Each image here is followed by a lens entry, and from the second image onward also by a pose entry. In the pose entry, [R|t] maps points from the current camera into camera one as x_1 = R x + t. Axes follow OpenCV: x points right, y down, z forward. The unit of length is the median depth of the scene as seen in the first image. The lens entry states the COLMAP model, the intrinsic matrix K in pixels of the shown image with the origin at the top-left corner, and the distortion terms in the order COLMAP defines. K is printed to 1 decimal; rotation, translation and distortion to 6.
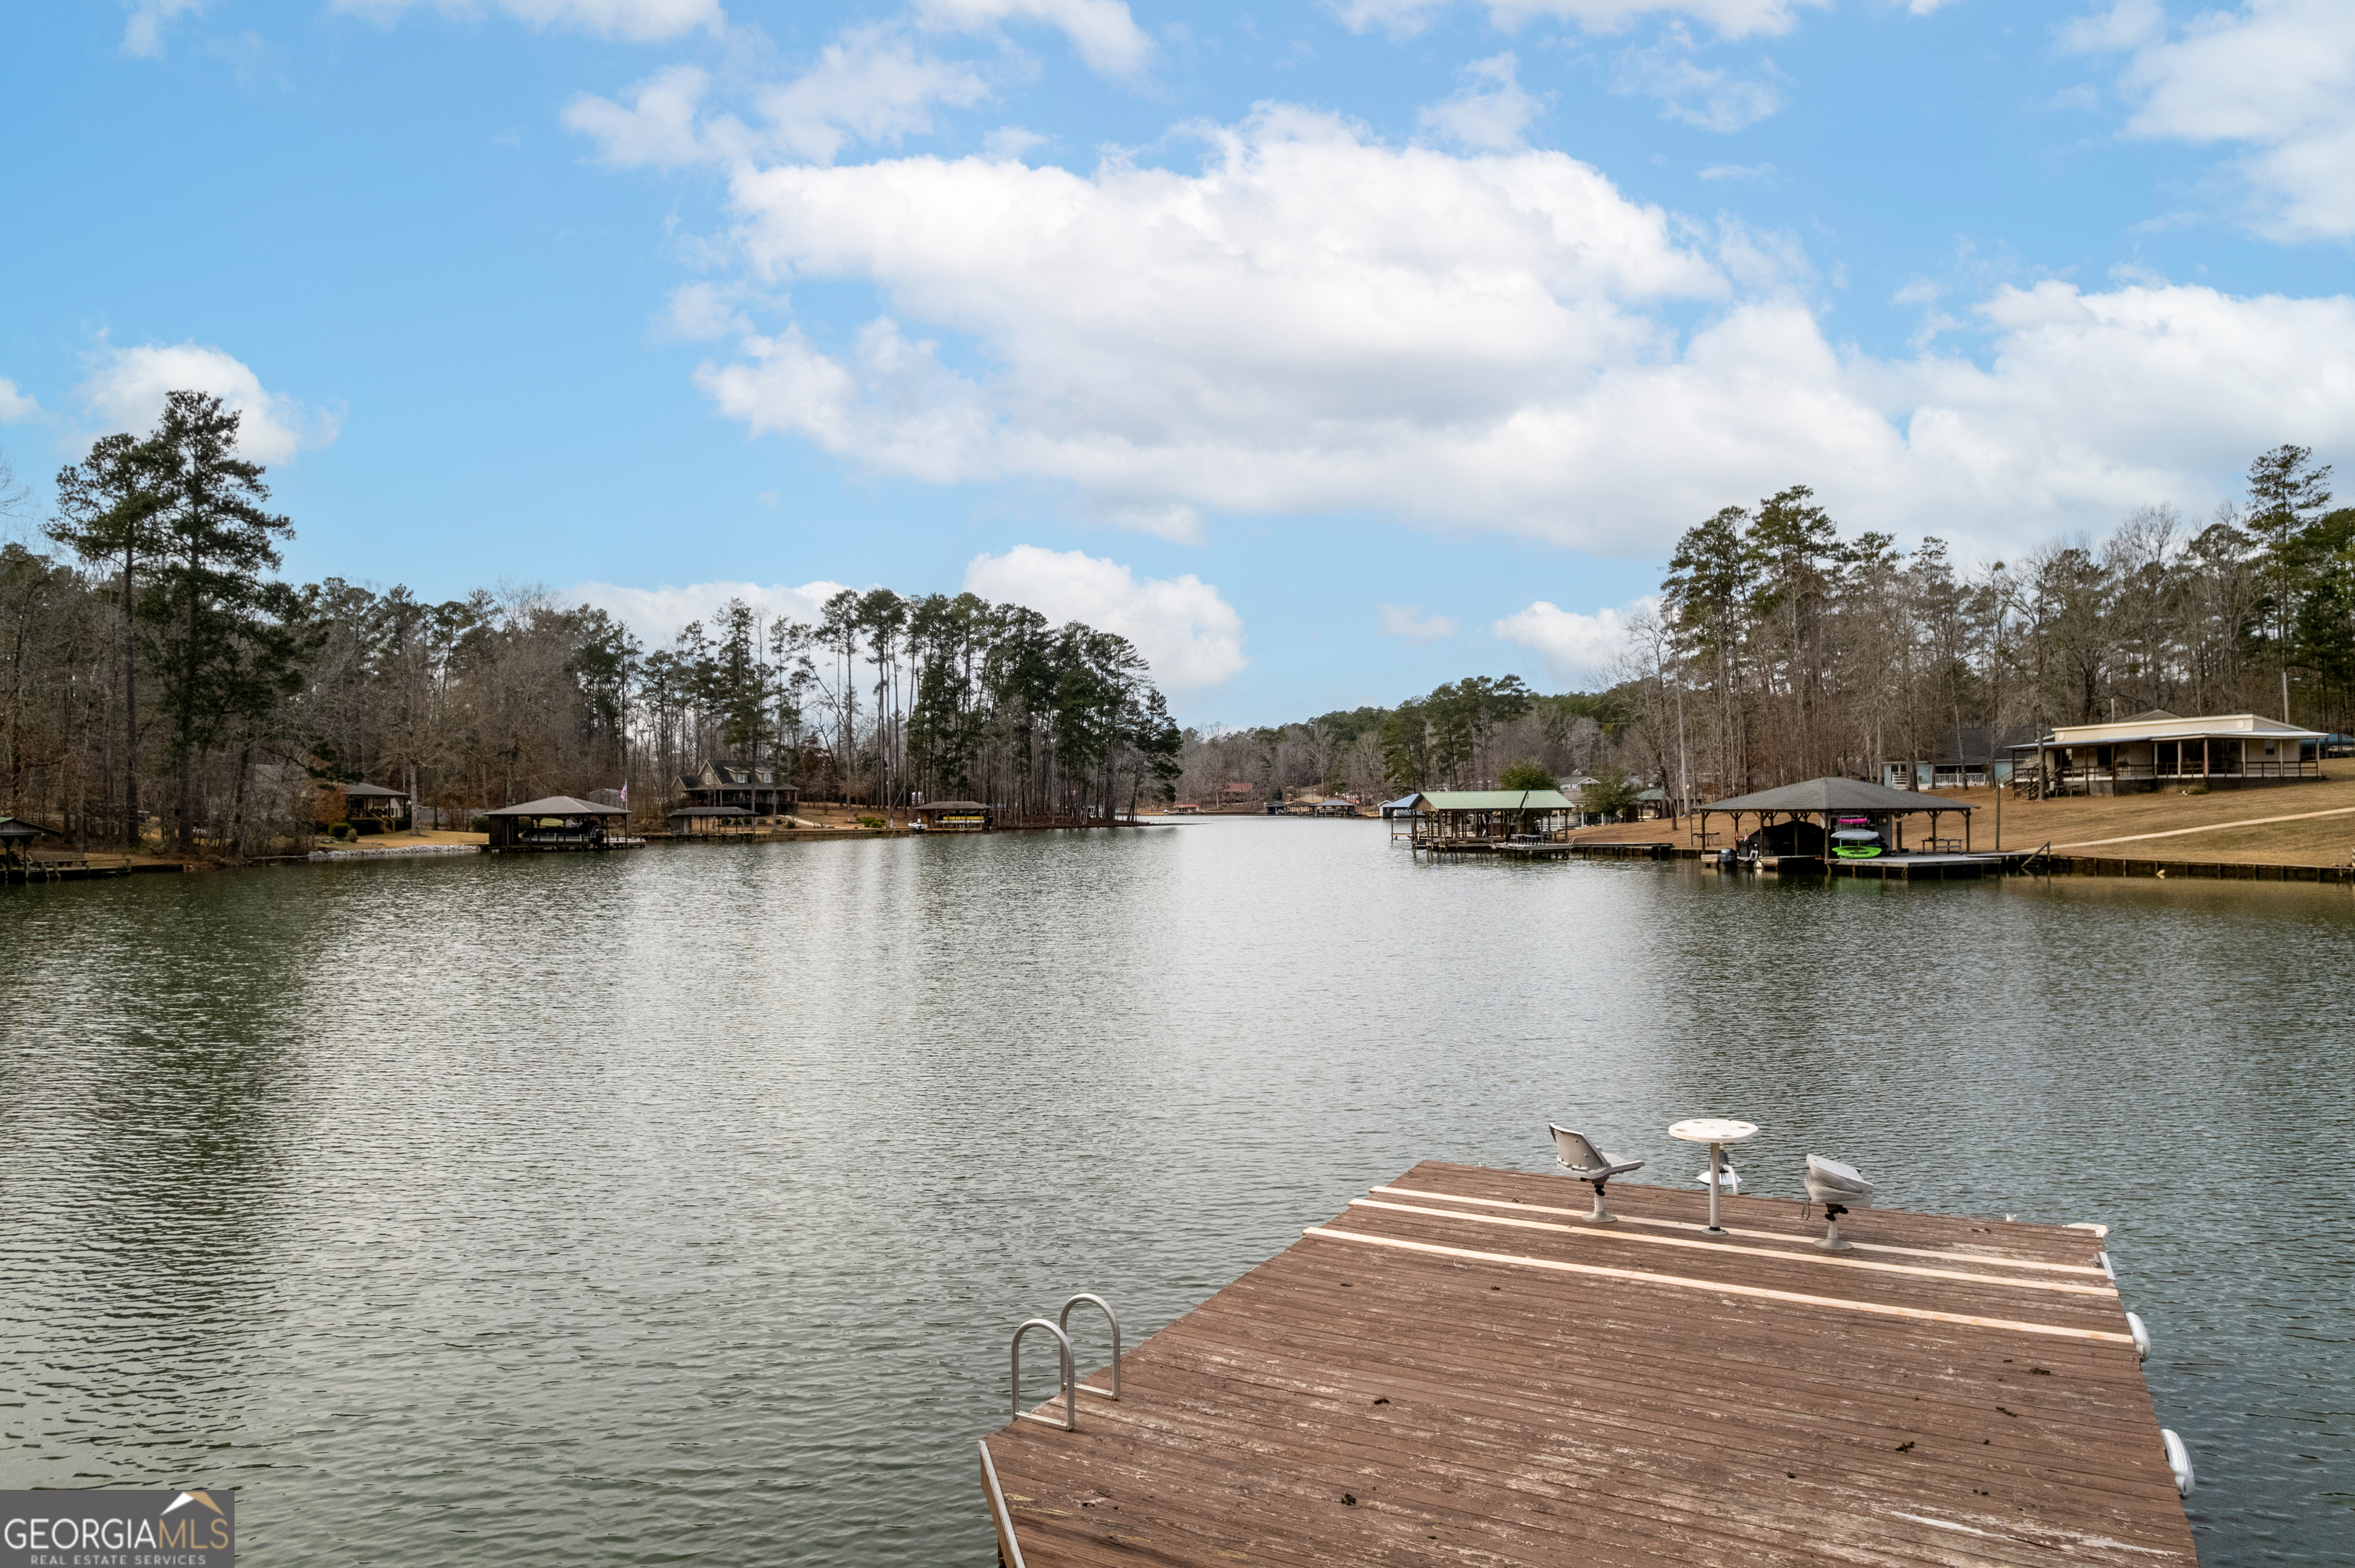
lens RADIAL K [[1479.1, 0, 1177.5], [0, 1479.1, 784.0], [0, 0, 1]] dist [-0.089056, 0.072426]
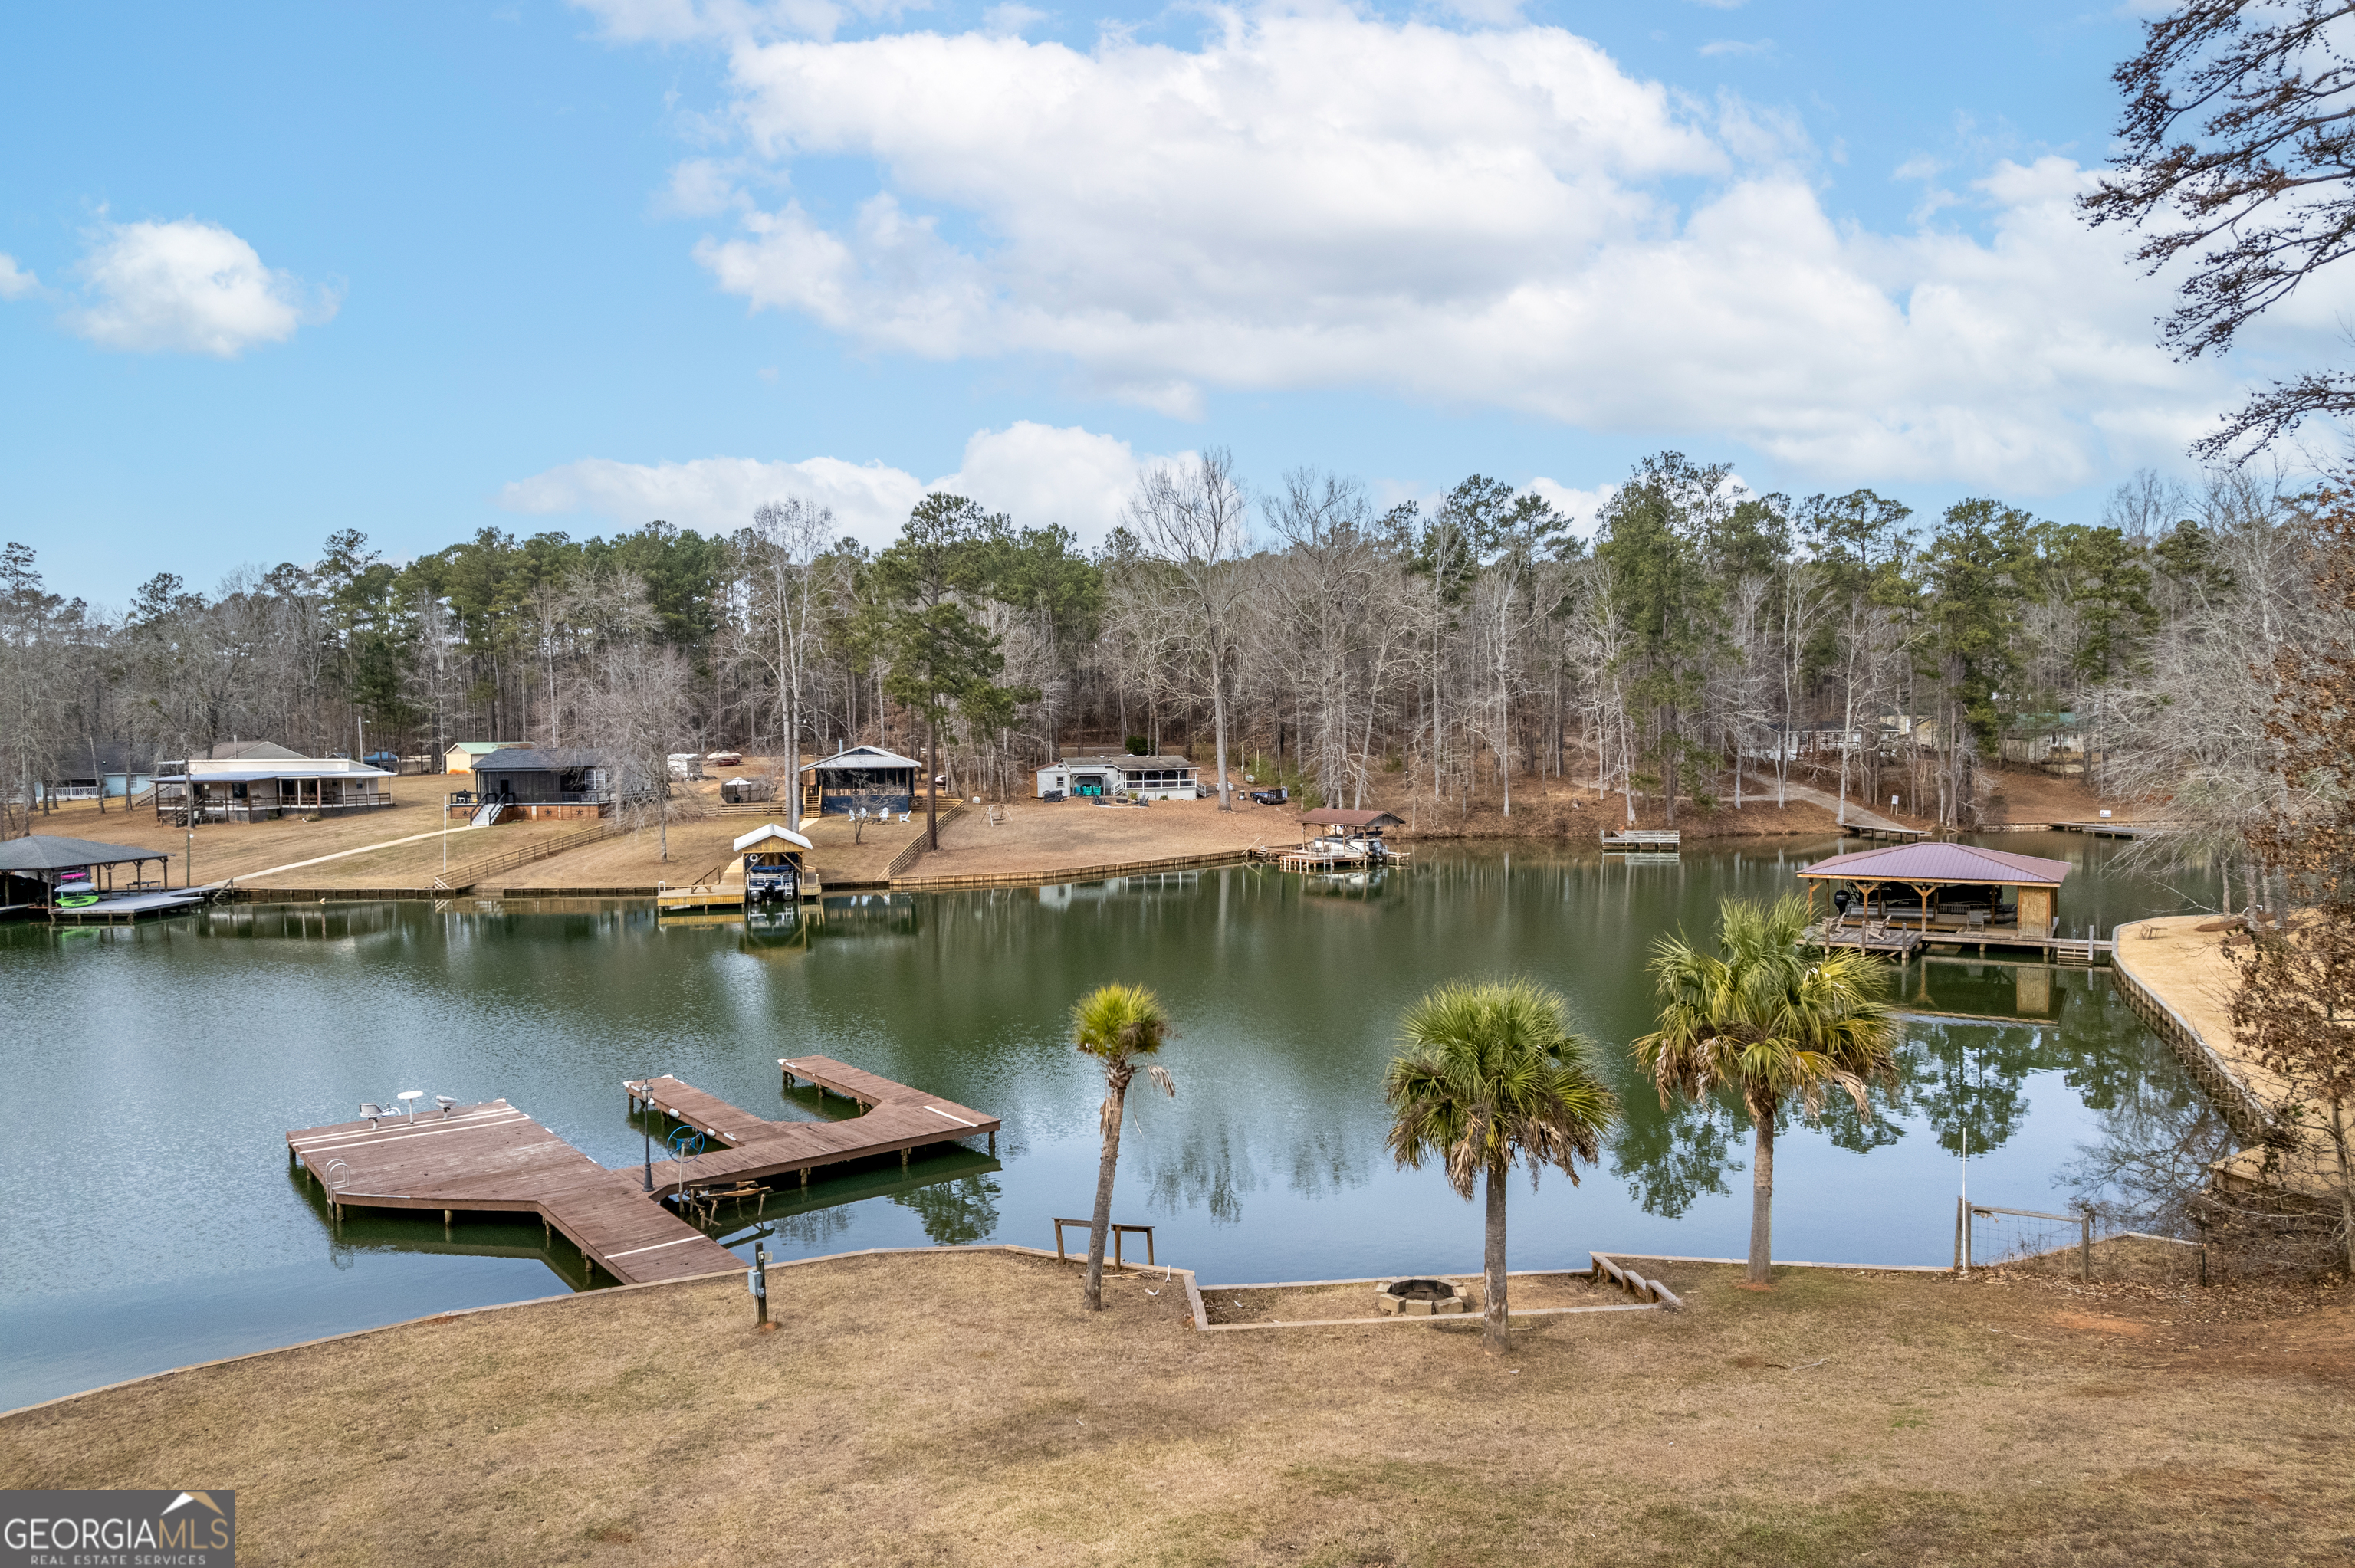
lens RADIAL K [[1479.1, 0, 1177.5], [0, 1479.1, 784.0], [0, 0, 1]] dist [-0.089056, 0.072426]
pose [[0.358828, -0.027758, 0.932991, -0.093729], [-0.003314, 0.999514, 0.031012, -0.026660], [-0.933398, -0.014220, 0.358561, -0.083418]]
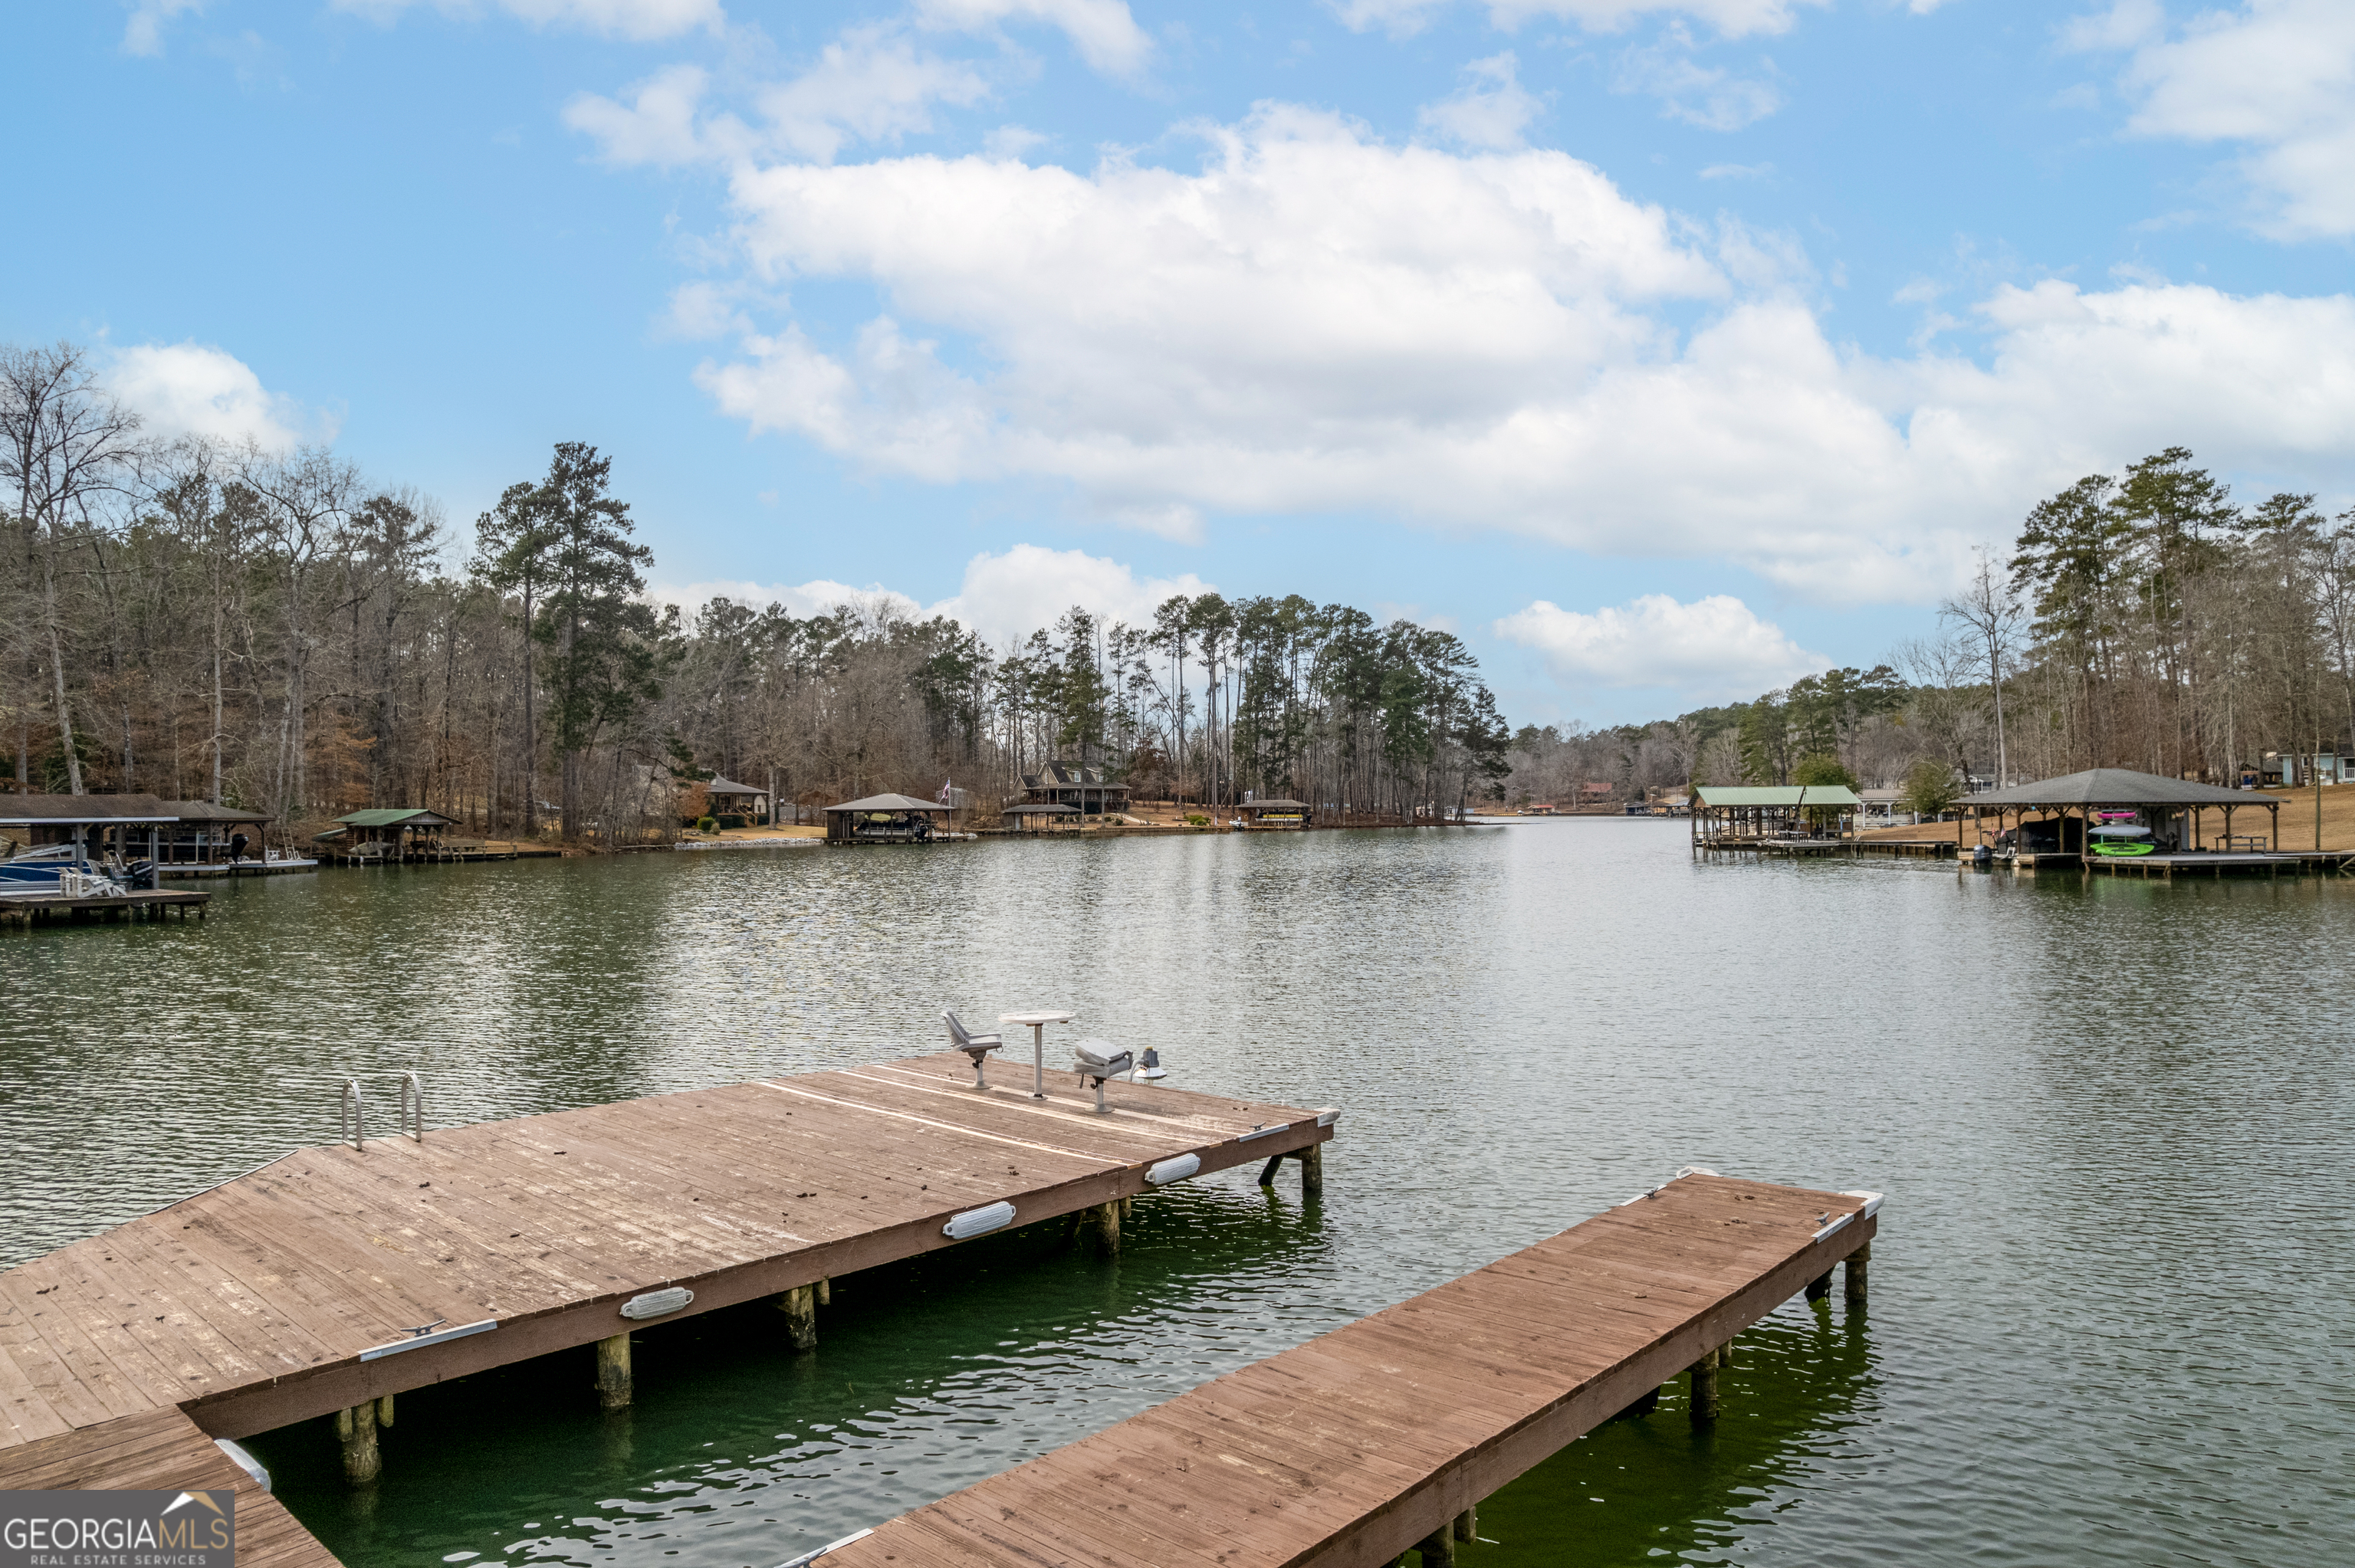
lens RADIAL K [[1479.1, 0, 1177.5], [0, 1479.1, 784.0], [0, 0, 1]] dist [-0.089056, 0.072426]
pose [[0.970251, -0.001774, -0.242096, 0.031967], [0.001647, 0.999998, -0.000727, 0.001576], [0.242097, 0.000306, 0.970252, -0.007882]]
